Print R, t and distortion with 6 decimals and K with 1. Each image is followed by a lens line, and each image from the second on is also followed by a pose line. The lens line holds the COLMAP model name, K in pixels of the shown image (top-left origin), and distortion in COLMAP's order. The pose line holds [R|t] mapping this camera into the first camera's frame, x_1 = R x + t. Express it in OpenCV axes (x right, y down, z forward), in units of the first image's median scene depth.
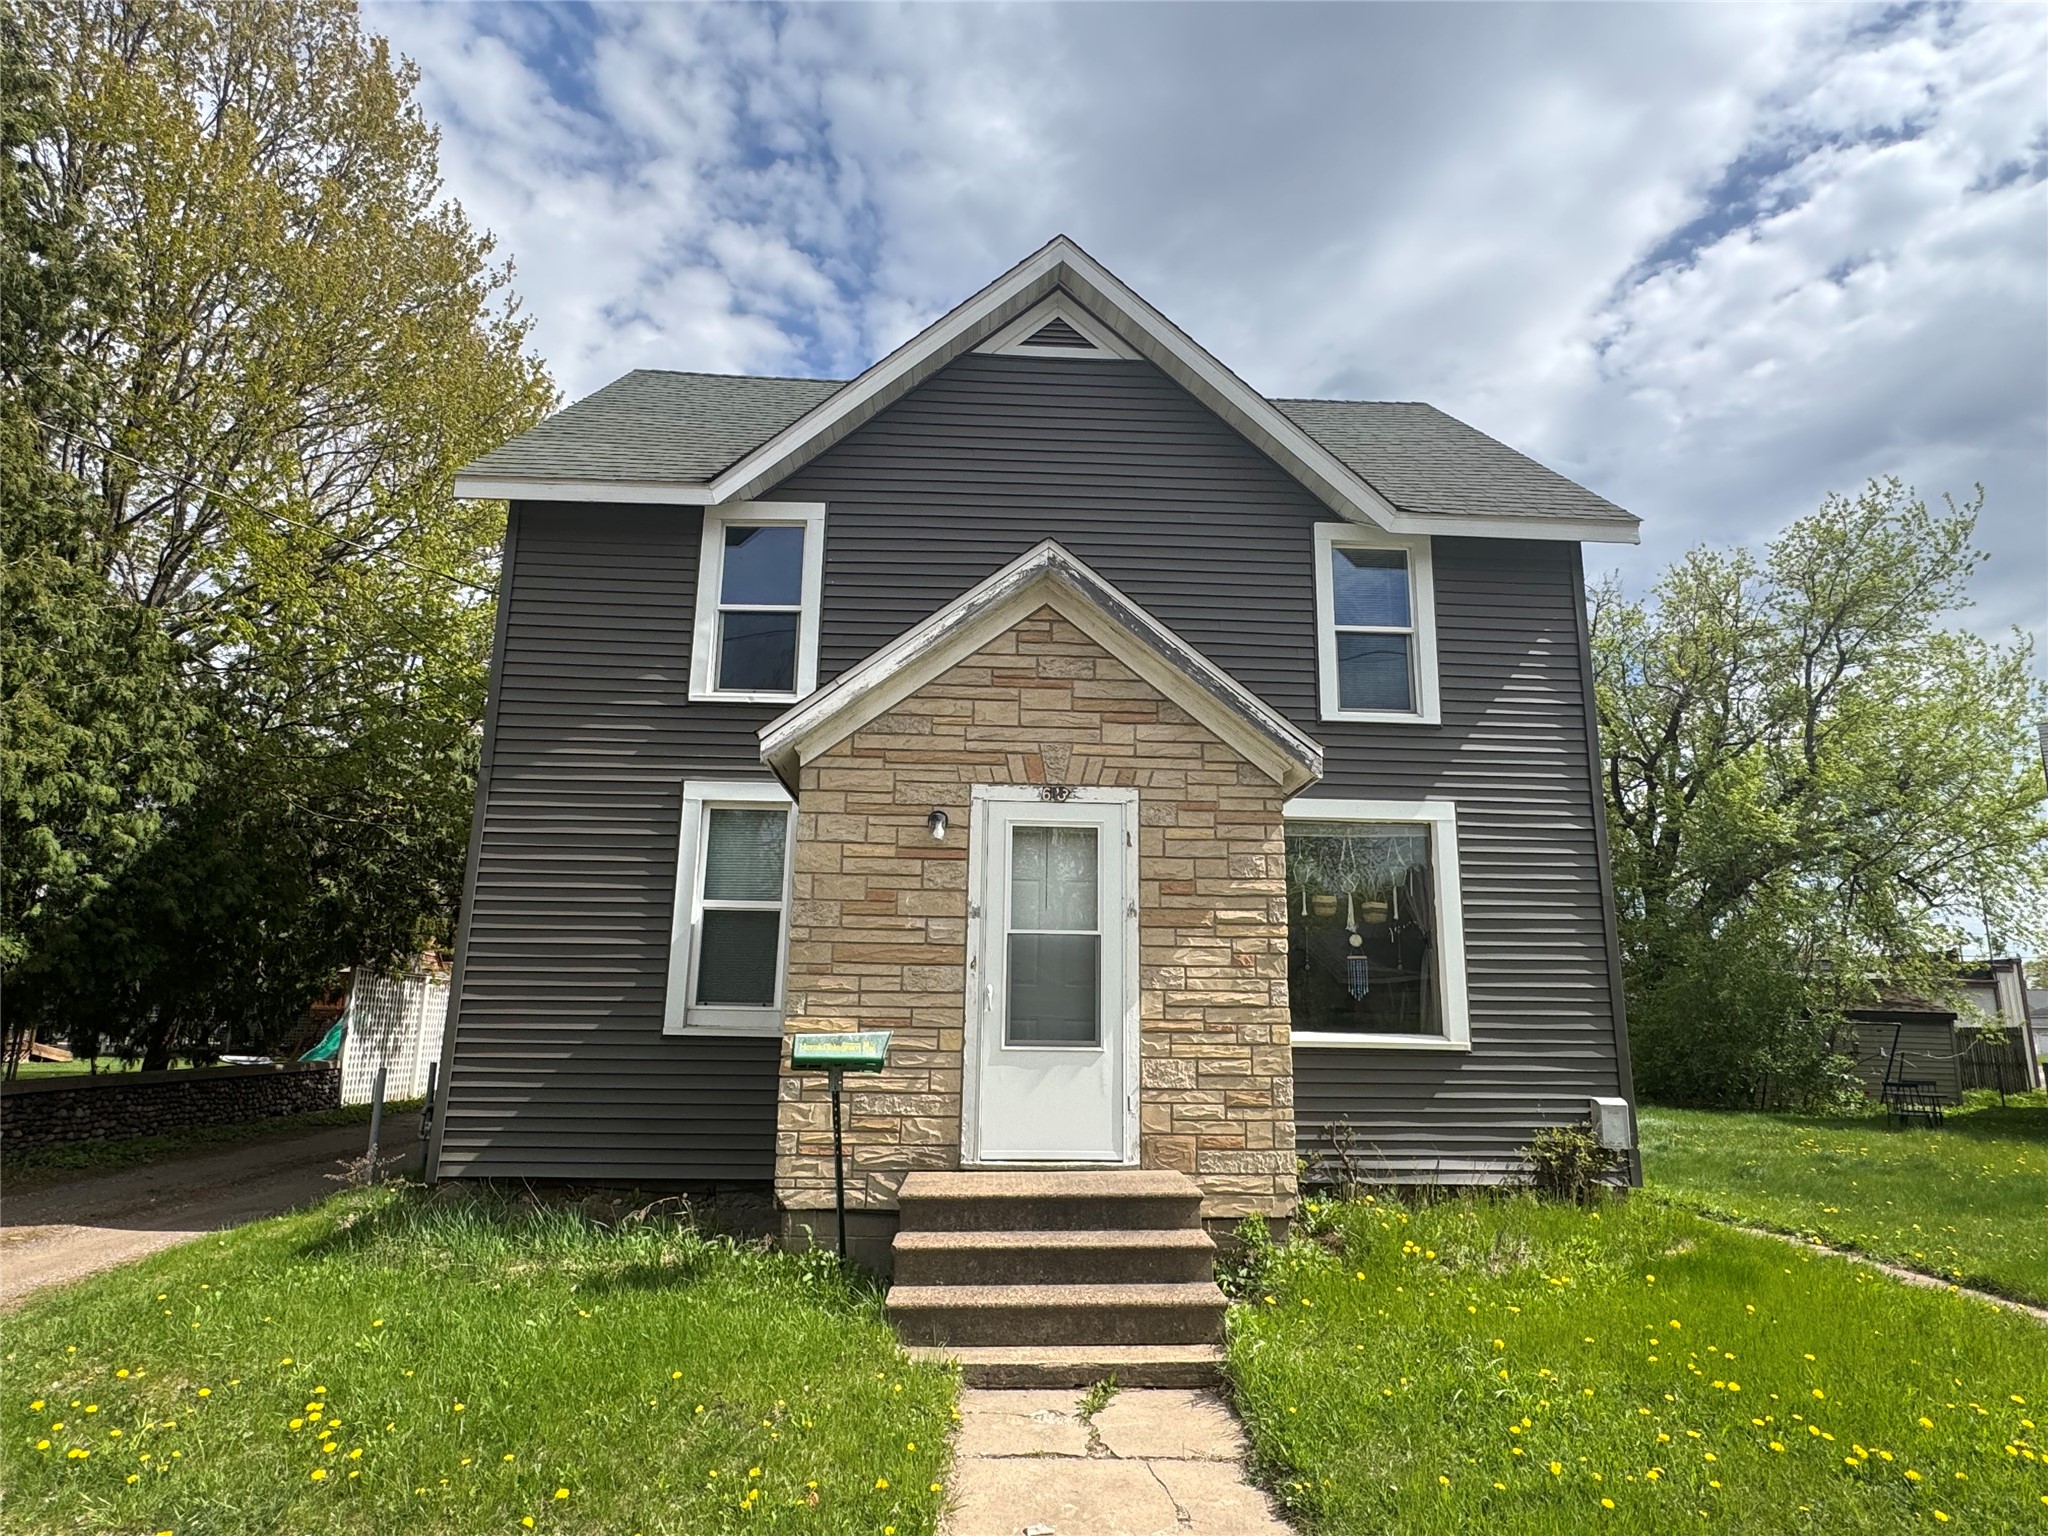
lens RADIAL K [[1142.3, 0, 1024.0], [0, 1142.3, 768.0], [0, 0, 1]] dist [-0.001004, -0.000156]
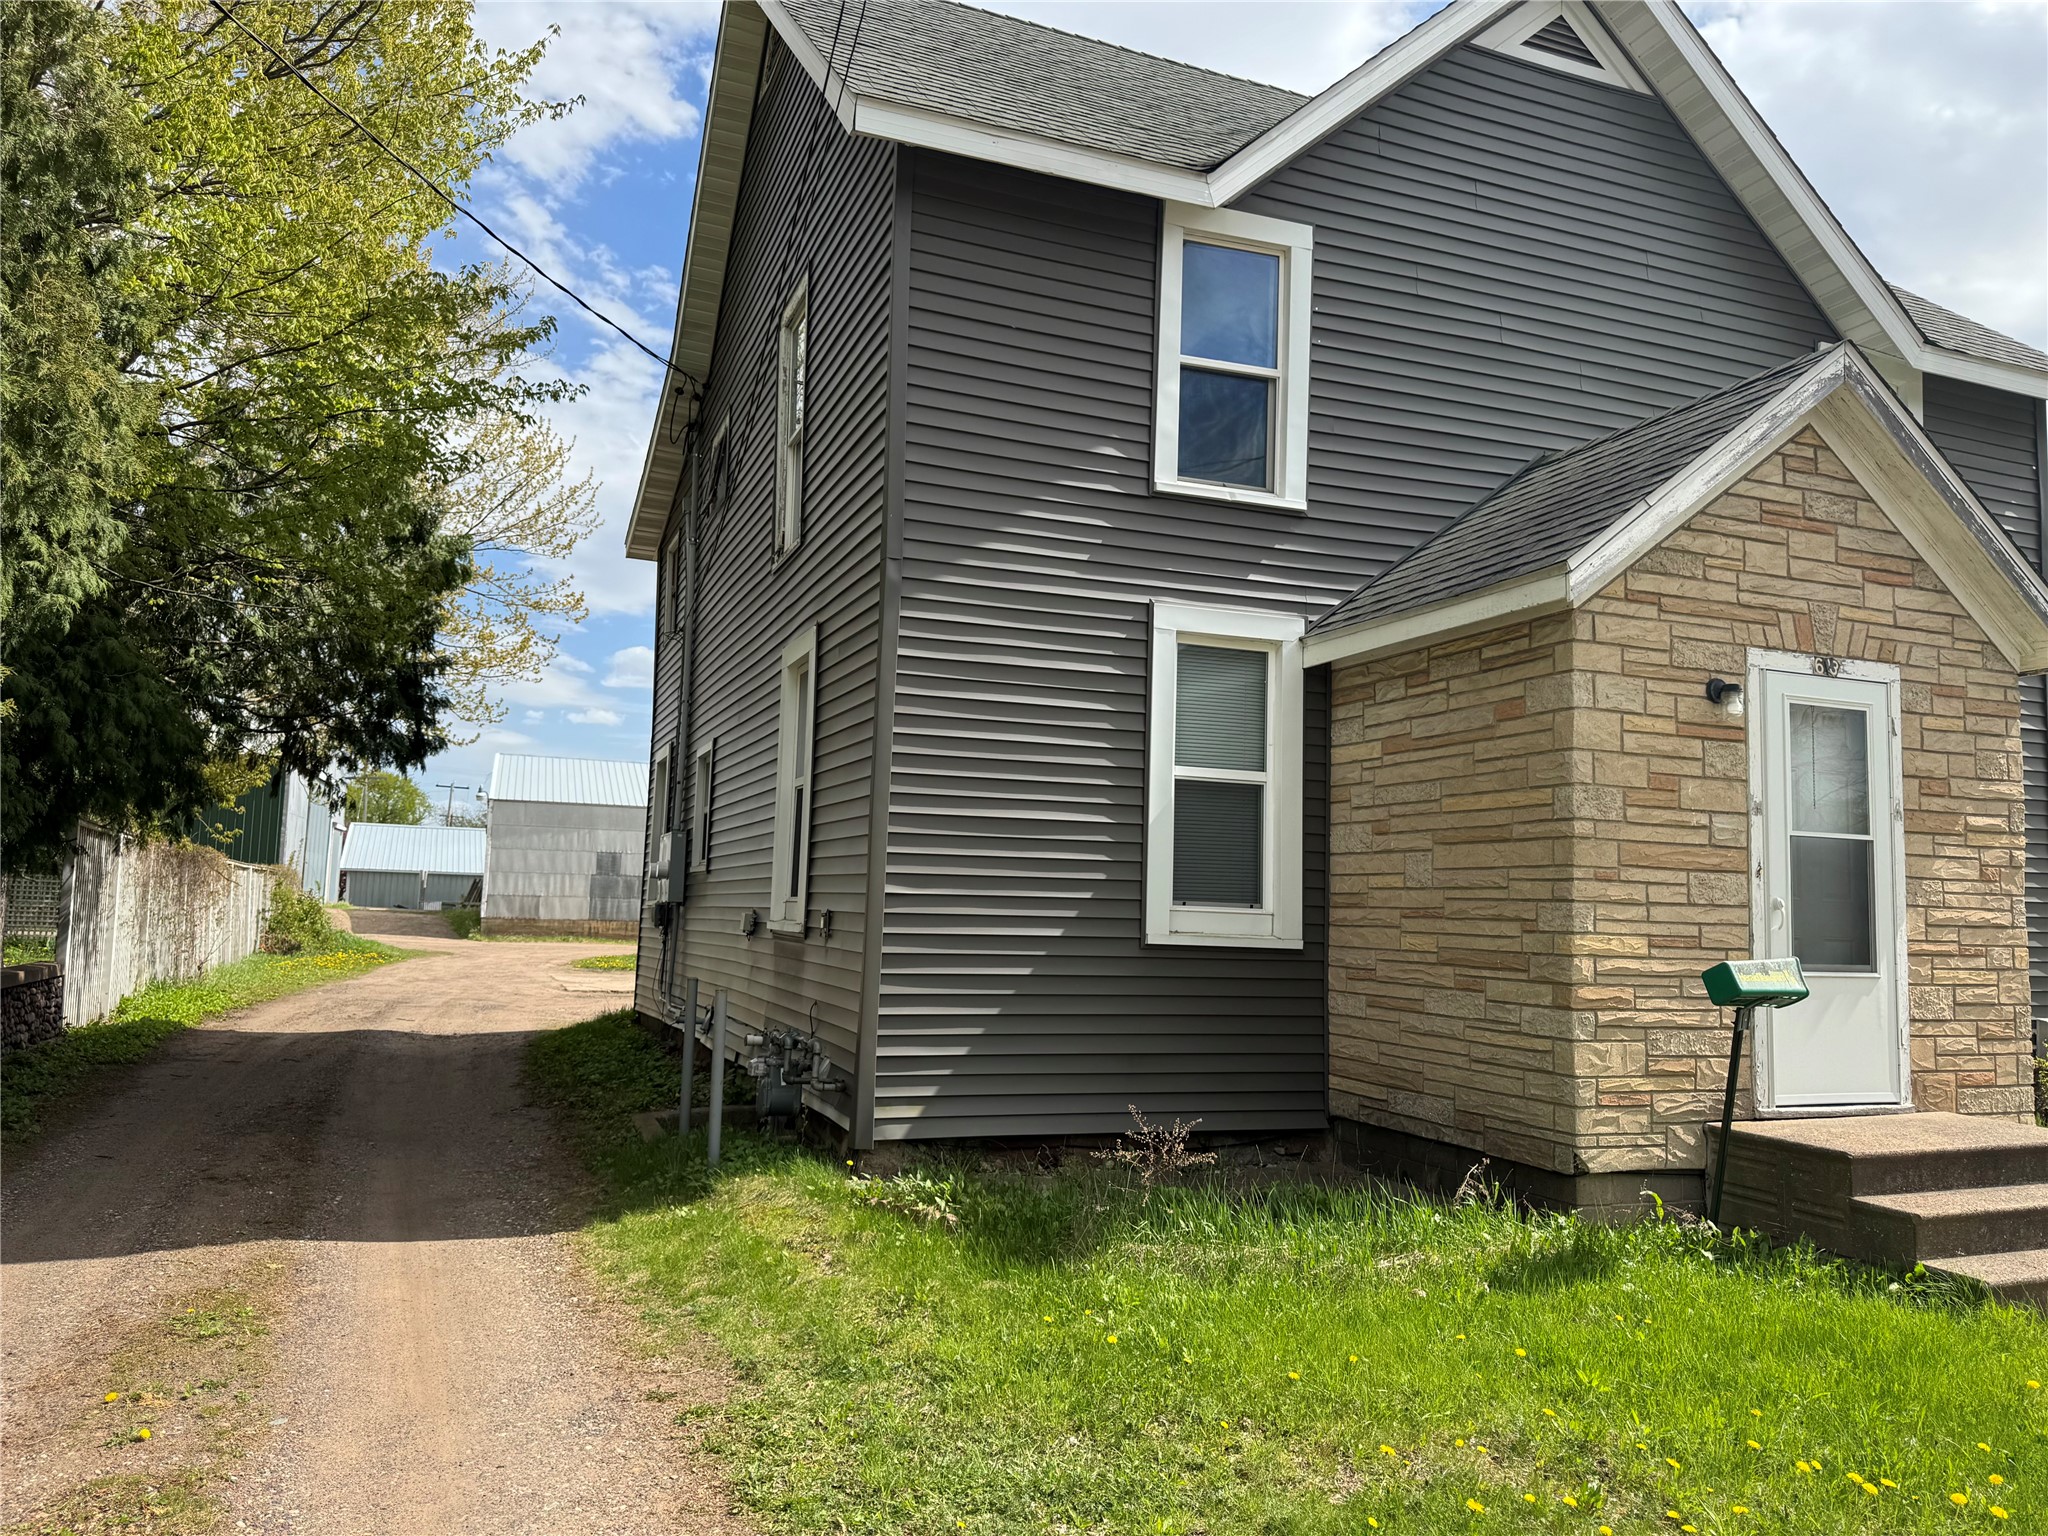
lens RADIAL K [[1432.0, 0, 1024.0], [0, 1432.0, 768.0], [0, 0, 1]] dist [0.048213, -0.072814]
pose [[0.953744, 0.044102, 0.297369, -0.821903], [-0.081156, 0.990226, 0.113433, 0.024422], [-0.289460, -0.132319, 0.948000, 0.186525]]
